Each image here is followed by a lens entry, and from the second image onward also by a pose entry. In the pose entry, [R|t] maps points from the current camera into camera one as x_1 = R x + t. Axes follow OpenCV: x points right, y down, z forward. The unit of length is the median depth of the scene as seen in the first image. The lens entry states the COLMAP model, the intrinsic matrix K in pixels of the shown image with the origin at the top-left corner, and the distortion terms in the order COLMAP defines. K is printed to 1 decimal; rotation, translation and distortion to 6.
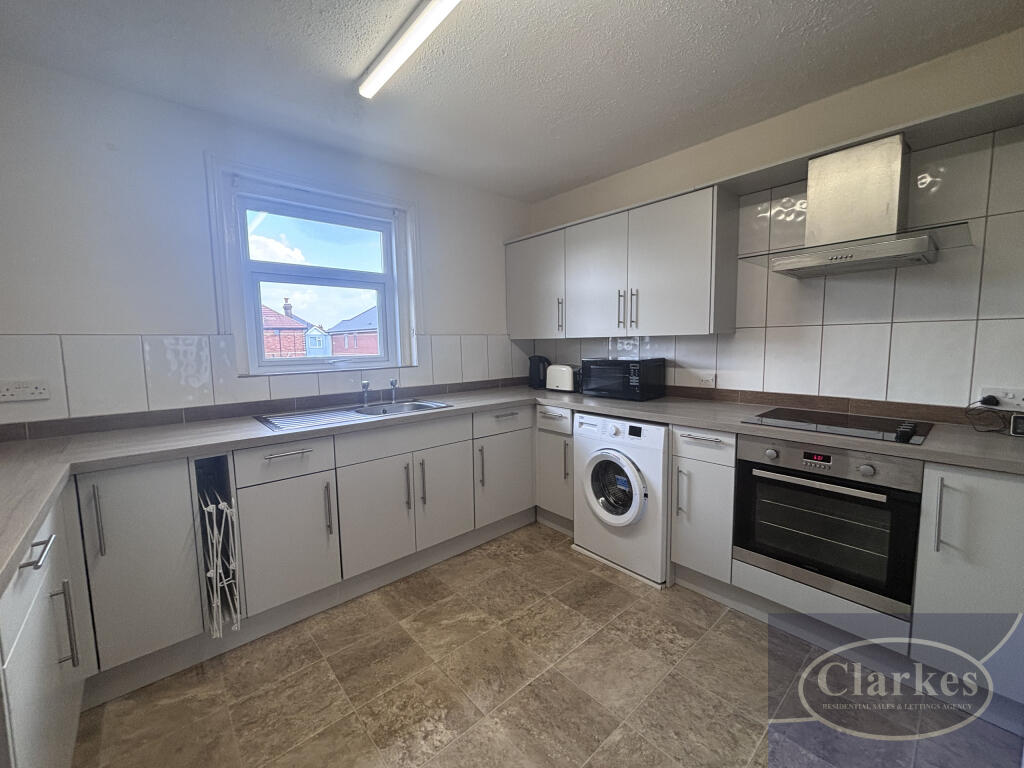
lens RADIAL K [[414.3, 0, 511.5], [0, 414.3, 382.9], [0, 0, 1]] dist [-0.003837, 0.000703]
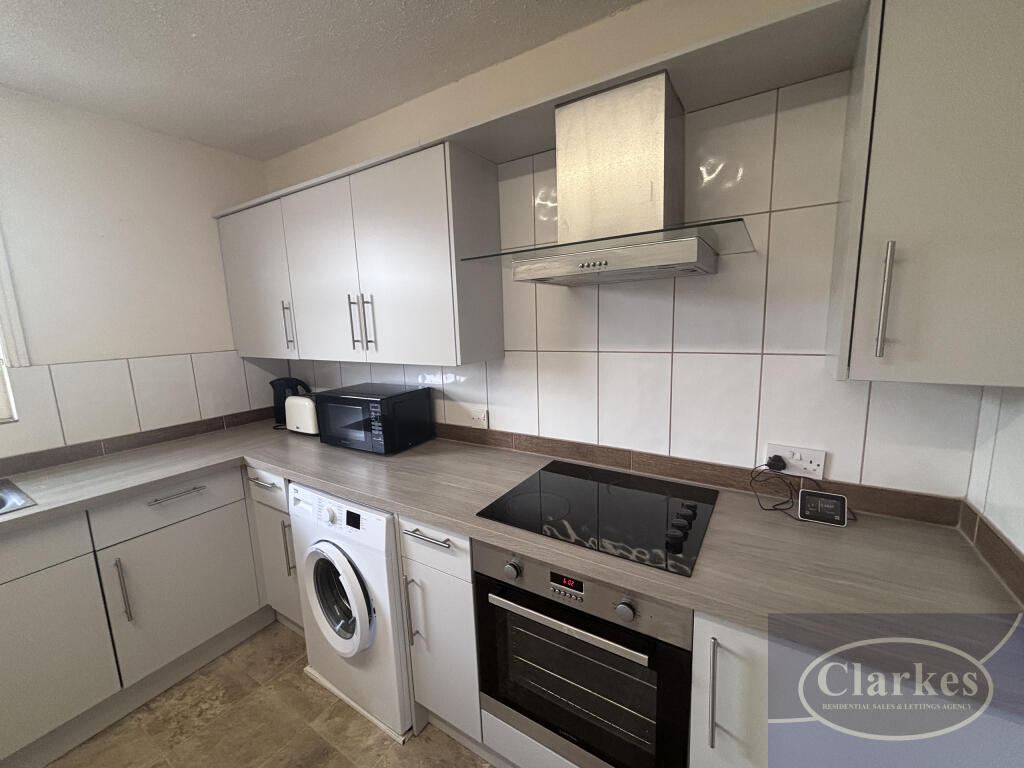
lens RADIAL K [[414.3, 0, 511.9], [0, 414.3, 382.9], [0, 0, 1]] dist [-0.003837, 0.000703]
pose [[0.959080, -0.062623, 0.276123, 0.372081], [0.047454, 0.996992, 0.061285, -0.126934], [-0.279130, -0.045674, 0.959166, 0.312381]]
